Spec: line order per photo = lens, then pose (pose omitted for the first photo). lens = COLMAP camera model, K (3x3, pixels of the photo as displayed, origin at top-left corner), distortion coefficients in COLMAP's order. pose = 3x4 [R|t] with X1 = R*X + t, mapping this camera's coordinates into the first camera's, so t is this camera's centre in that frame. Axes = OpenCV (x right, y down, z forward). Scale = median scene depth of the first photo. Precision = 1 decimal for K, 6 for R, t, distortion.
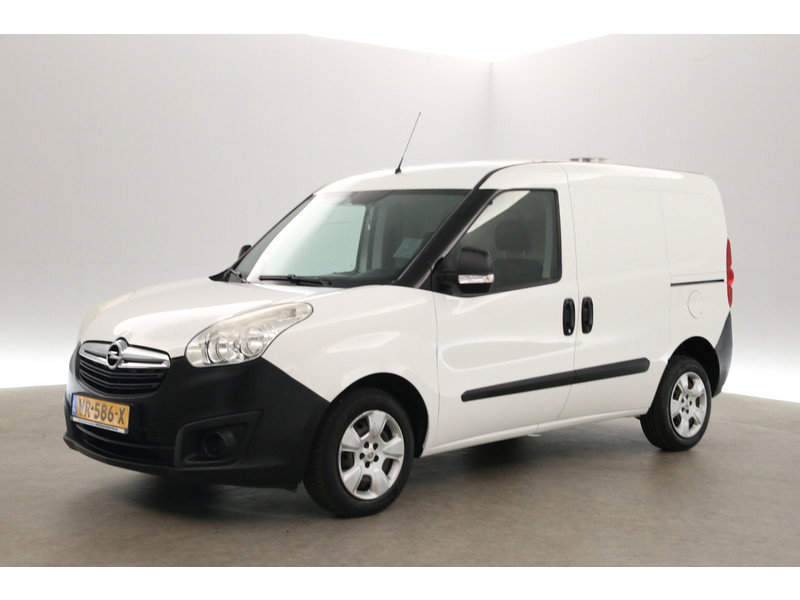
lens RADIAL K [[1124.7, 0, 400.0], [0, 1124.7, 300.0], [0, 0, 1]] dist [-0.022202, -0.034989]
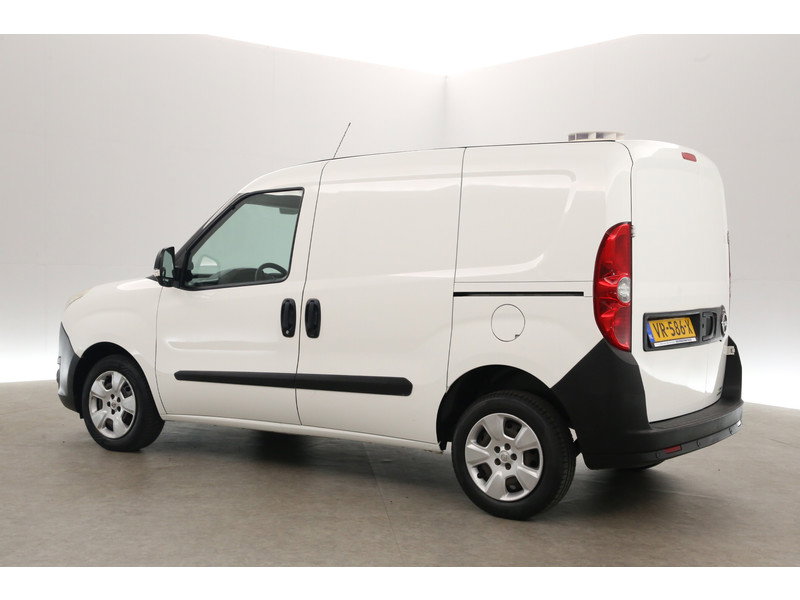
lens RADIAL K [[1032.0, 0, 400.0], [0, 1032.0, 300.0], [0, 0, 1]] dist [0.010608, 0.010997]
pose [[0.217785, 0.023264, -0.975719, 1.235443], [-0.060115, 0.998138, 0.010381, -0.018941], [0.974144, 0.056394, 0.218778, 1.053722]]
